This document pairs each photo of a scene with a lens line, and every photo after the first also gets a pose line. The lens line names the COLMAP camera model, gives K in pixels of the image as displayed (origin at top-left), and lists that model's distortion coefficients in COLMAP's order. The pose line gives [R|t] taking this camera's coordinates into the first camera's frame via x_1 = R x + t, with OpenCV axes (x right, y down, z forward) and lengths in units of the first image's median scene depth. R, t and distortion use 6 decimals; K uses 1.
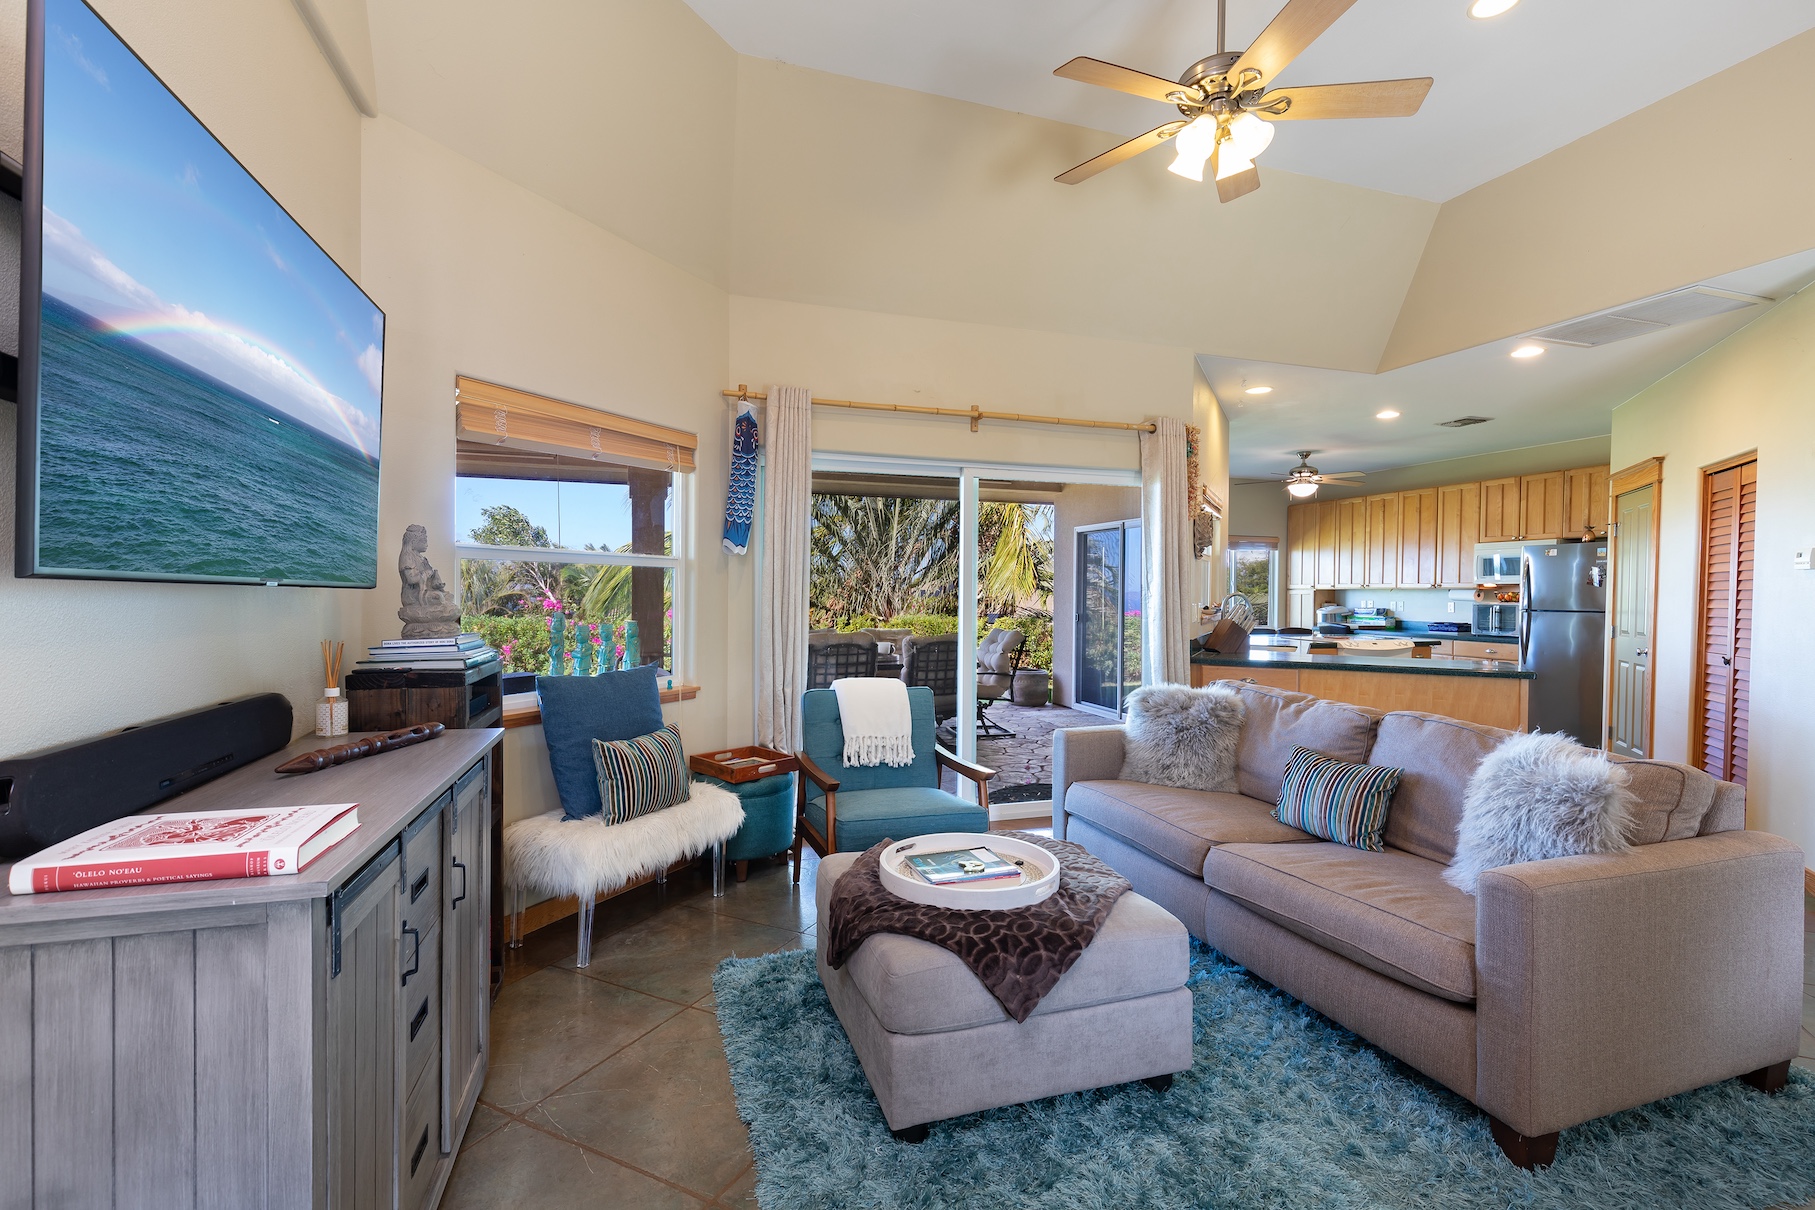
lens RADIAL K [[818.6, 0, 907.5], [0, 818.6, 605.0], [0, 0, 1]] dist [0.003499, -0.001073]
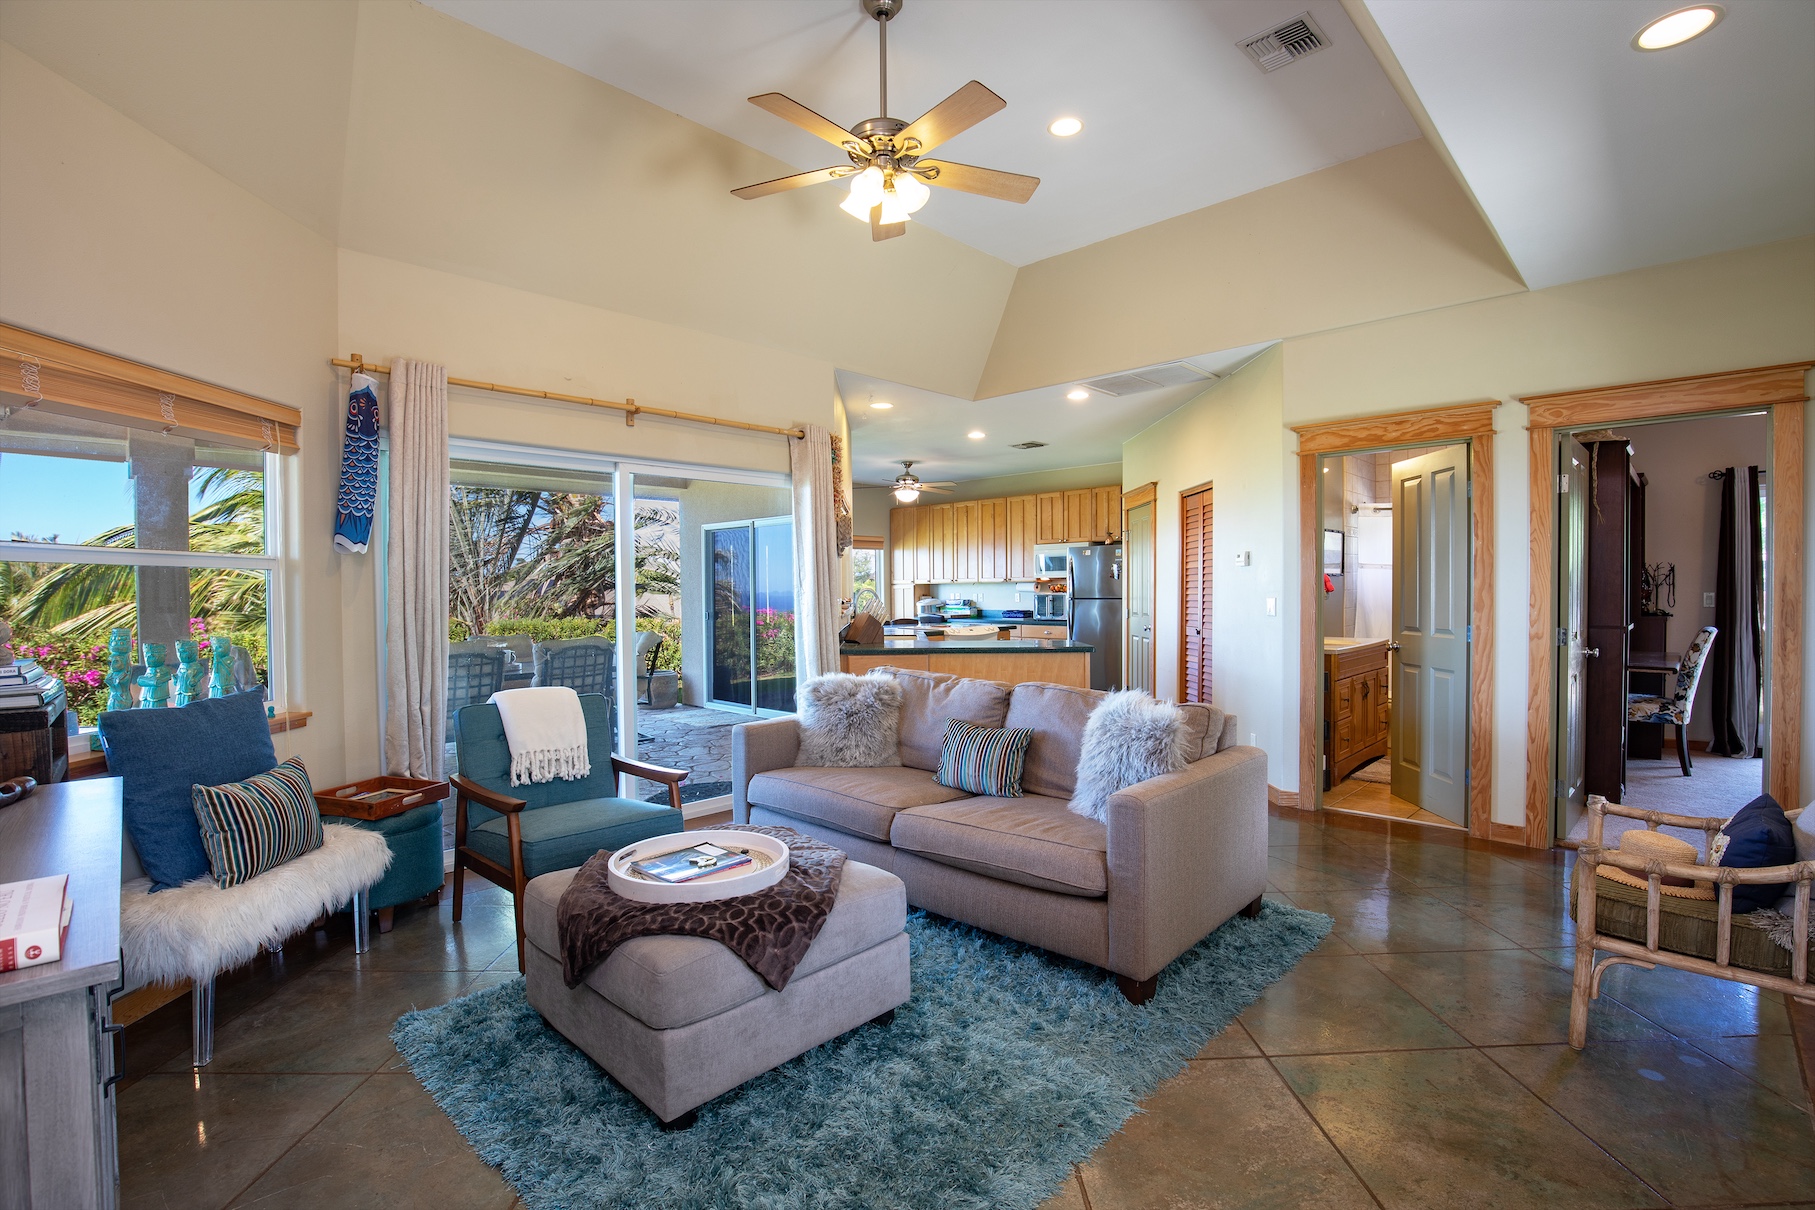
lens RADIAL K [[835.0, 0, 907.5], [0, 835.0, 605.0], [0, 0, 1]] dist [-0.034358, 0.000264]
pose [[0.885814, -0.025396, 0.463345, -0.123086], [0.024014, 0.999672, 0.008883, -0.002428], [-0.463419, 0.003258, 0.886133, -0.026574]]
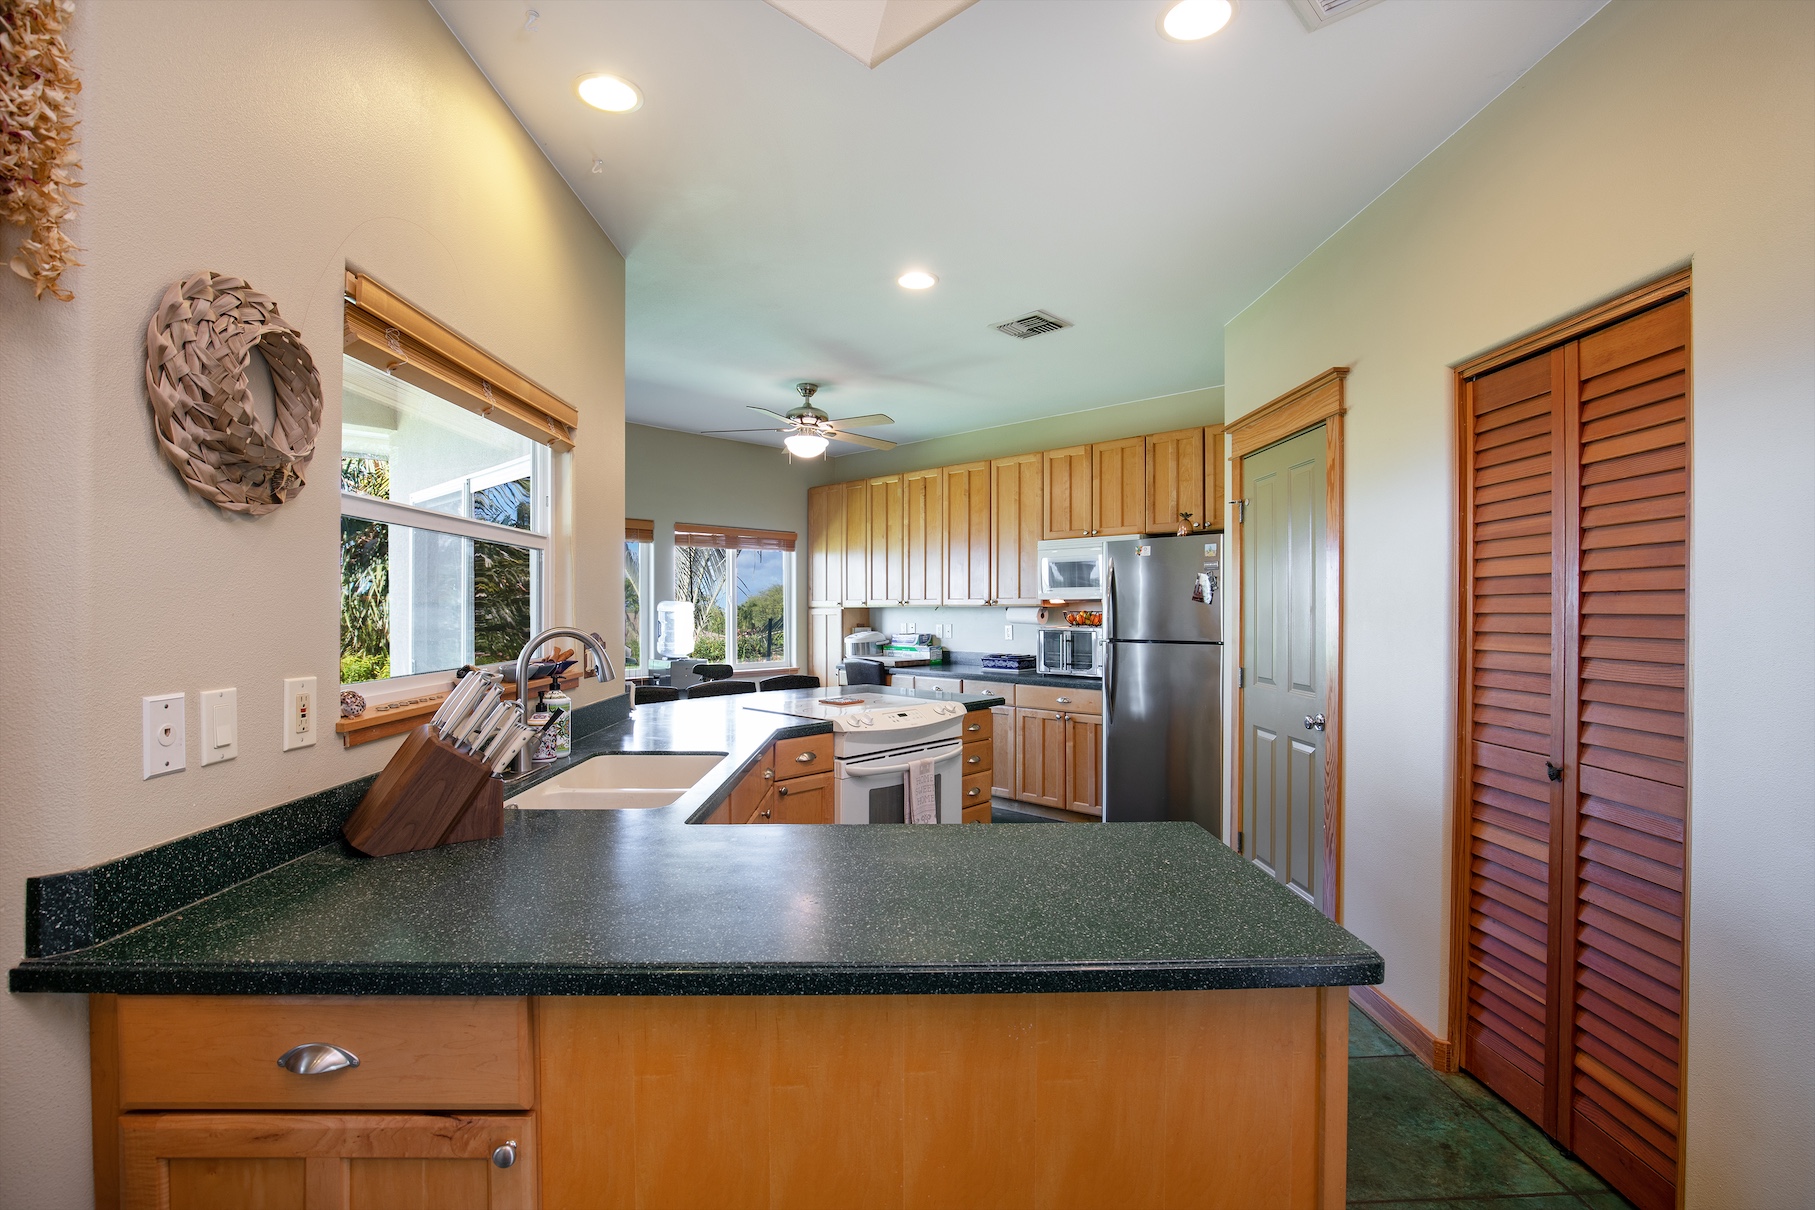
lens RADIAL K [[818.6, 0, 907.5], [0, 818.6, 605.0], [0, 0, 1]] dist [0.003499, -0.001073]
pose [[0.884704, -0.007645, 0.466090, 0.659859], [0.016126, 0.999769, -0.014211, -0.031255], [-0.465874, 0.020089, 0.884623, 1.068320]]
